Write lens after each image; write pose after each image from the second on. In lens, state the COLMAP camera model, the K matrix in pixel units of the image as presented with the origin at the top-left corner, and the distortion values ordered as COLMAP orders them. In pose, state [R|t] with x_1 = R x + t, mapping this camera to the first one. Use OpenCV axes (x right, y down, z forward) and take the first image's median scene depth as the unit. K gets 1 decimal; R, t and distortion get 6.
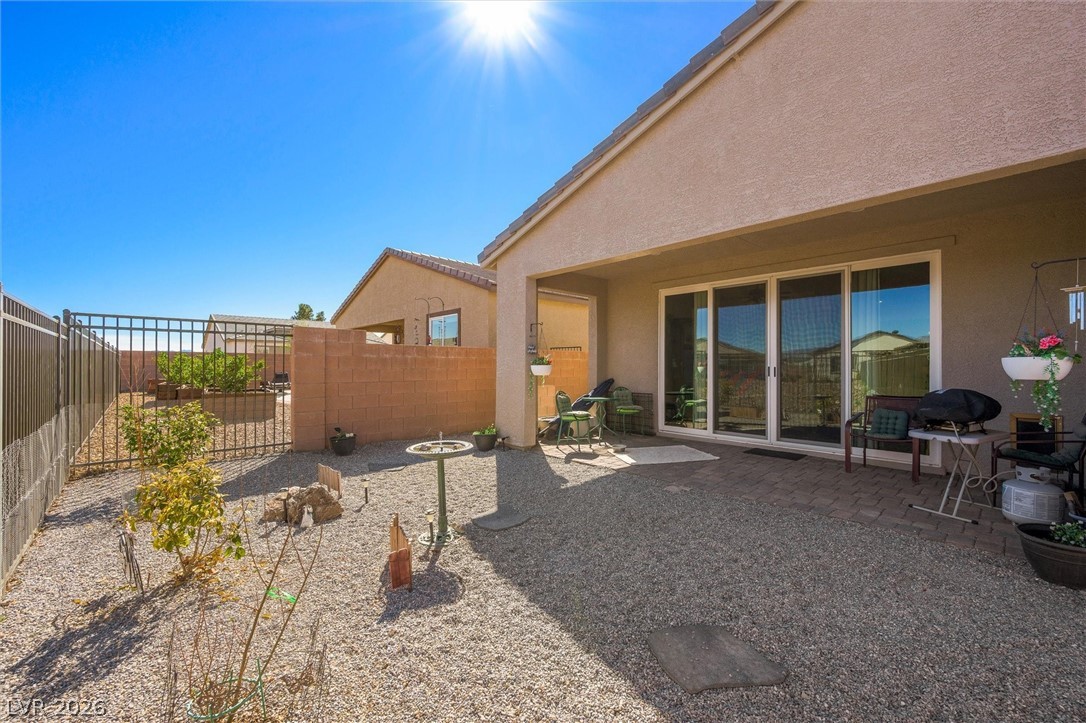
lens RADIAL K [[430.3, 0, 553.0], [0, 430.3, 362.9], [0, 0, 1]] dist [0.000440, -0.000072]
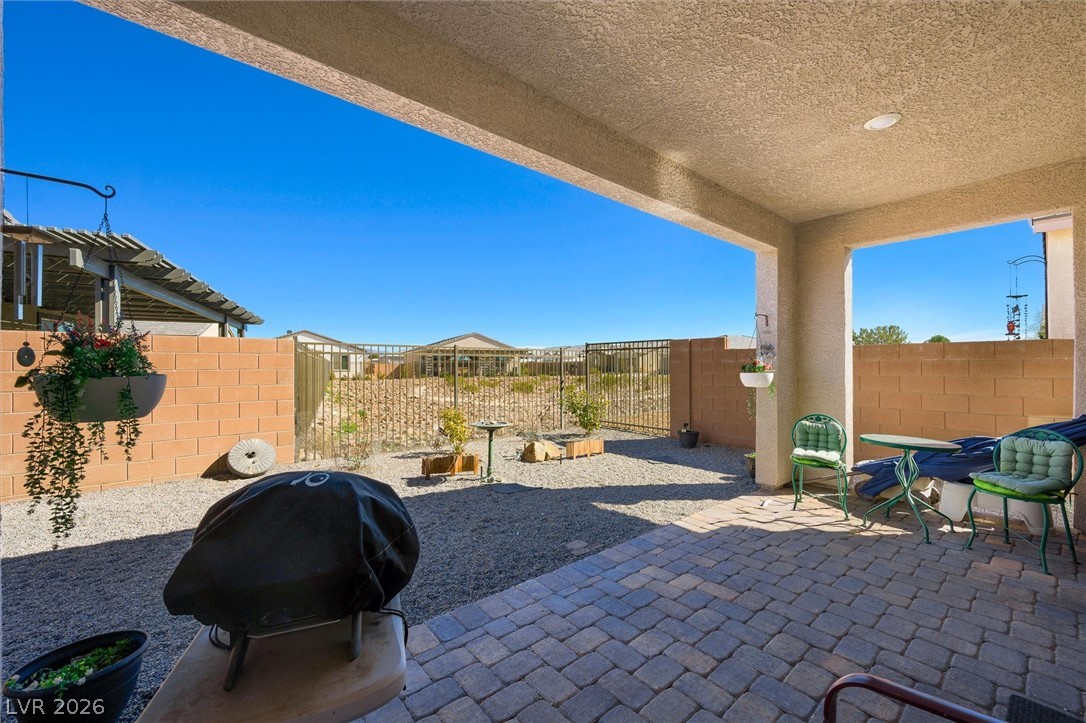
lens RADIAL K [[430.3, 0, 548.8], [0, 430.3, 364.0], [0, 0, 1]] dist [0.000440, -0.000072]
pose [[-0.063558, -0.007095, -0.997953, 0.692178], [0.008357, 0.999936, -0.007641, -0.006195], [0.997943, -0.008826, -0.063494, 0.686865]]
